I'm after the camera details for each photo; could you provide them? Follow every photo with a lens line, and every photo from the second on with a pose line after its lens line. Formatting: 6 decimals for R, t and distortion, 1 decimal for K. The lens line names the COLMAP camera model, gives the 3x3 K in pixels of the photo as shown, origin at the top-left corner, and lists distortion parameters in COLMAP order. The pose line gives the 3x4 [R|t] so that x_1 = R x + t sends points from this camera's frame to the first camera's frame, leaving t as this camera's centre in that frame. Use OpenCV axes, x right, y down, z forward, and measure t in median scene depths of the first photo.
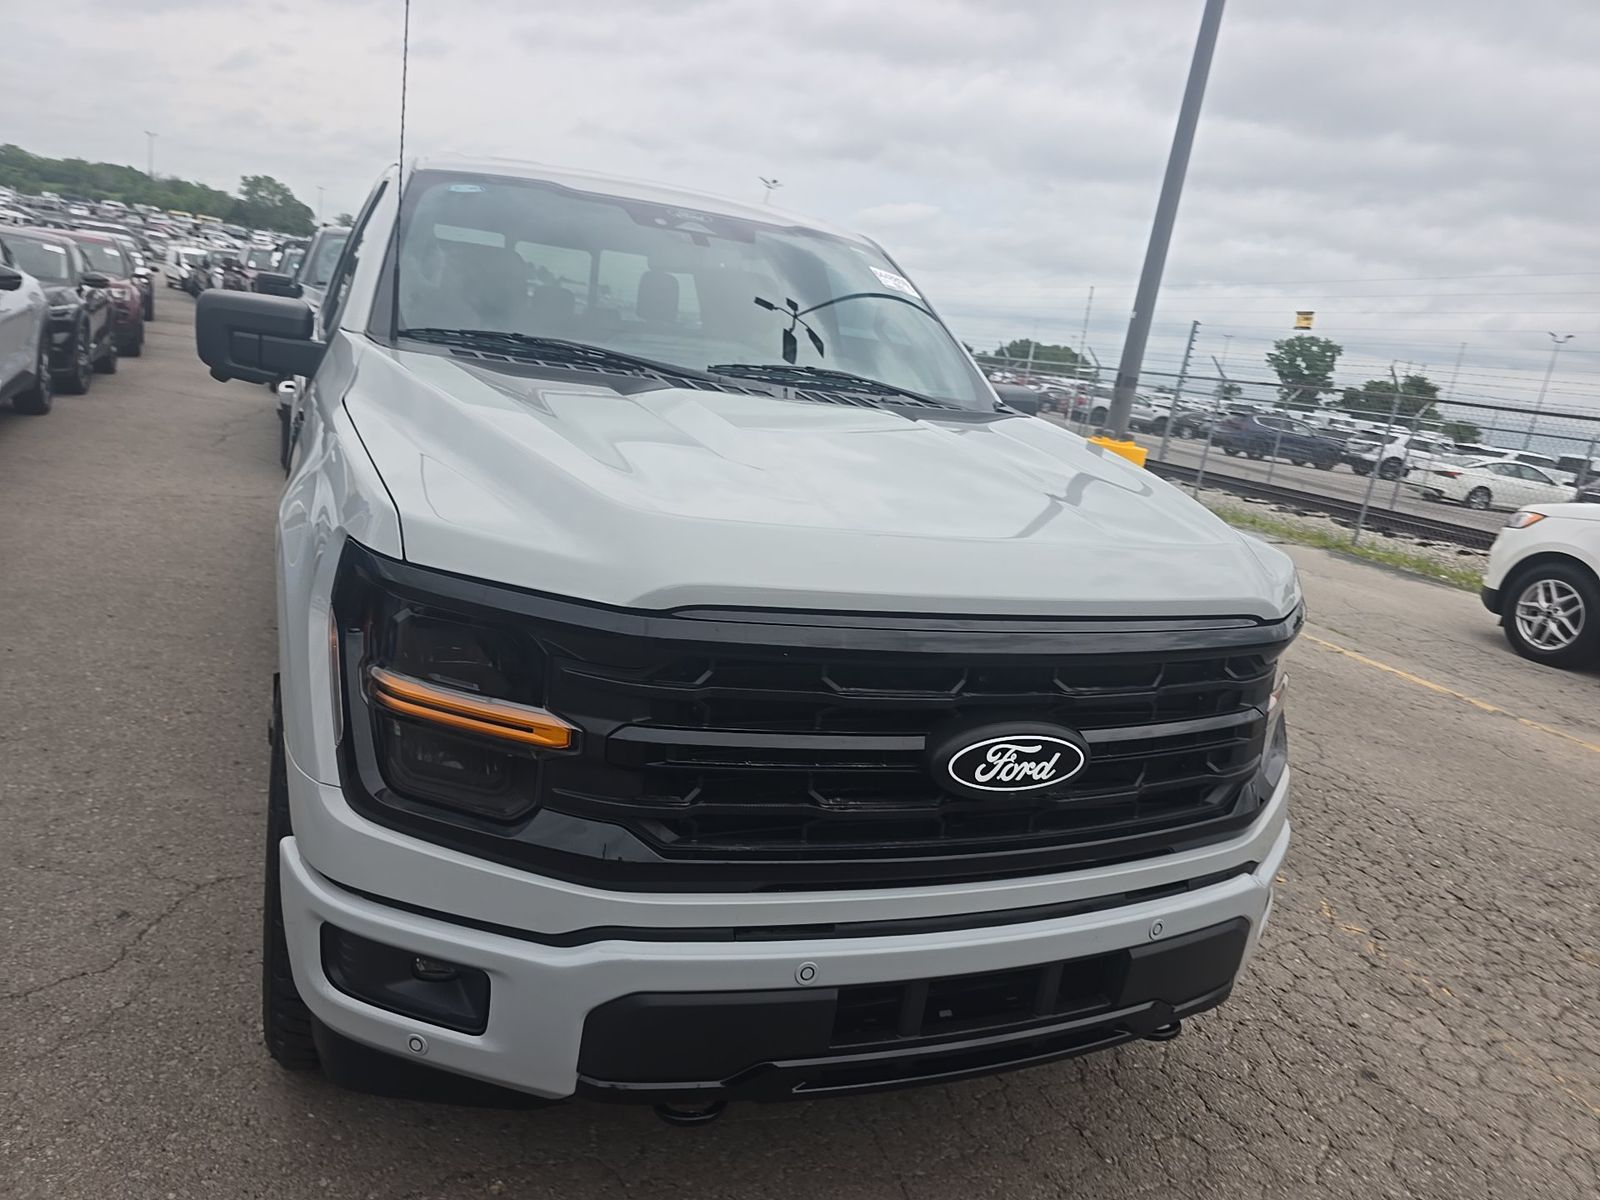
lens RADIAL K [[1080.3, 0, 800.3], [0, 1080.3, 595.8], [0, 0, 1]] dist [0.055486, -0.055832]
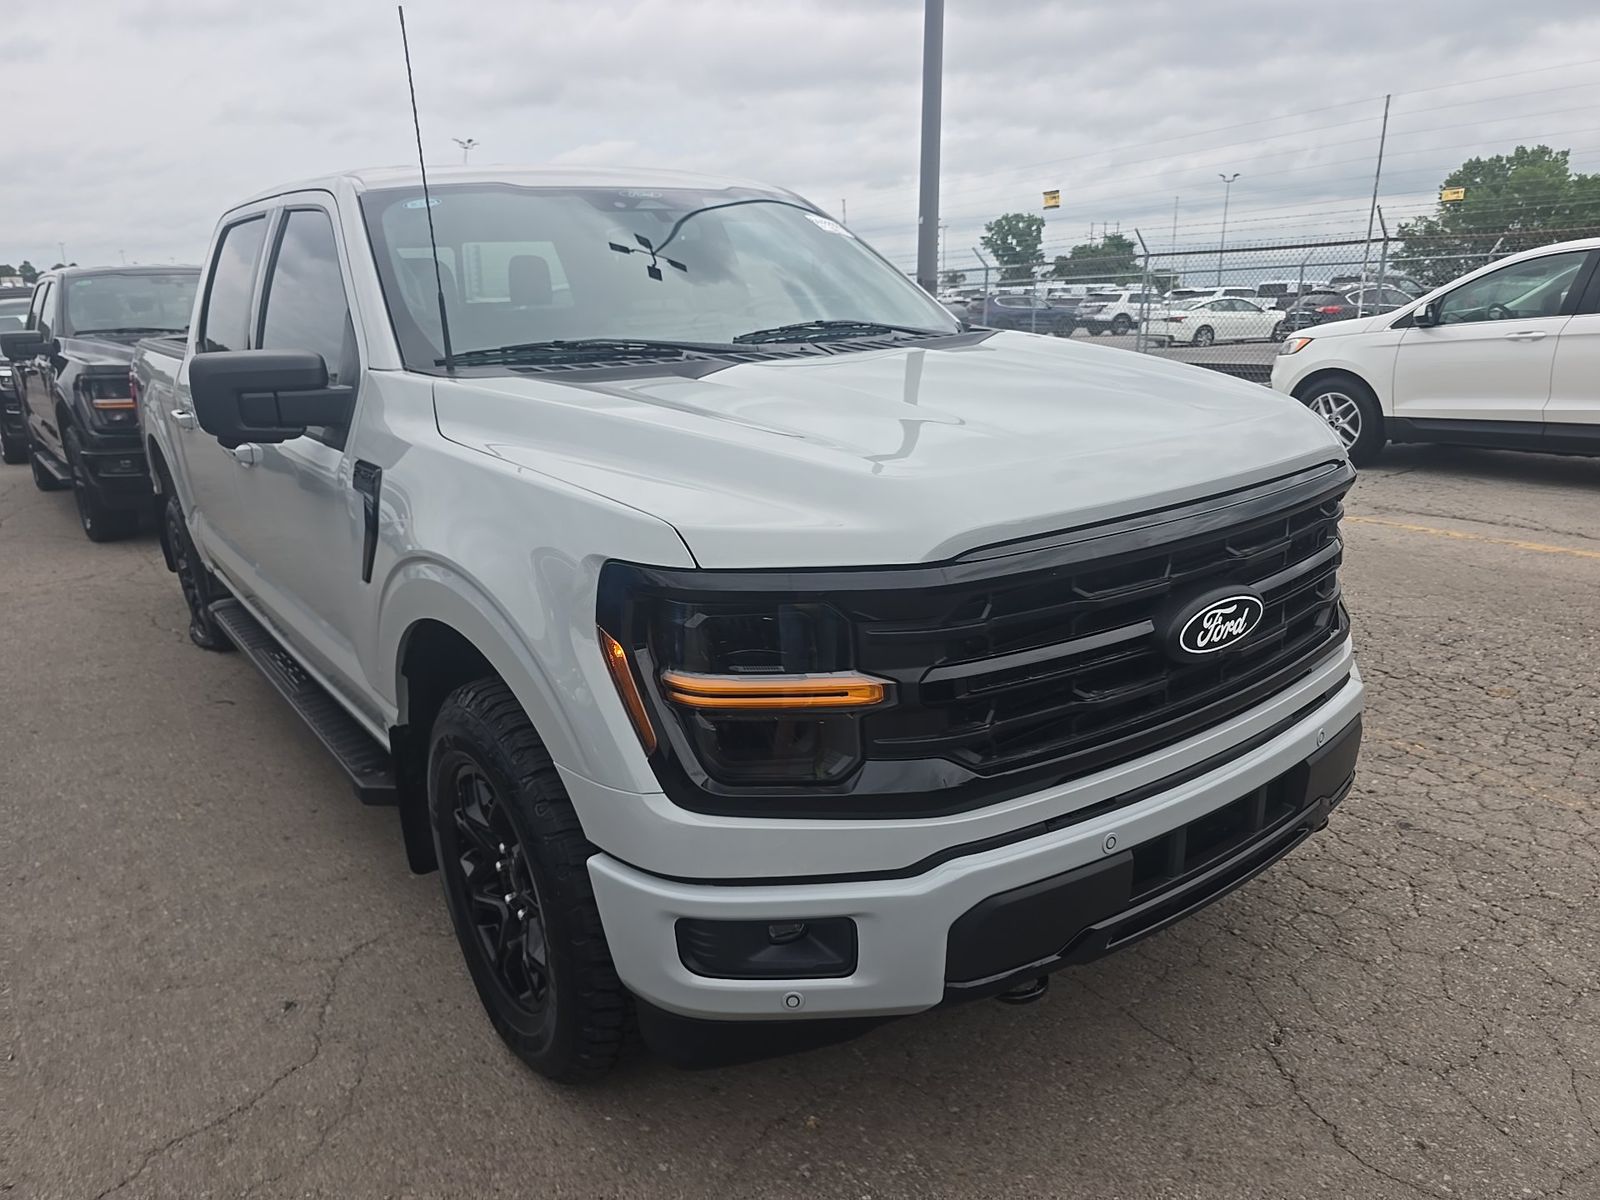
lens RADIAL K [[1078.0, 0, 801.6], [0, 1078.0, 595.7], [0, 0, 1]] dist [0.050239, -0.056212]
pose [[0.956900, -0.227081, 0.181045, -0.261088], [0.217047, 0.973375, 0.073699, -0.034885], [-0.192961, -0.031228, 0.980709, -0.027565]]
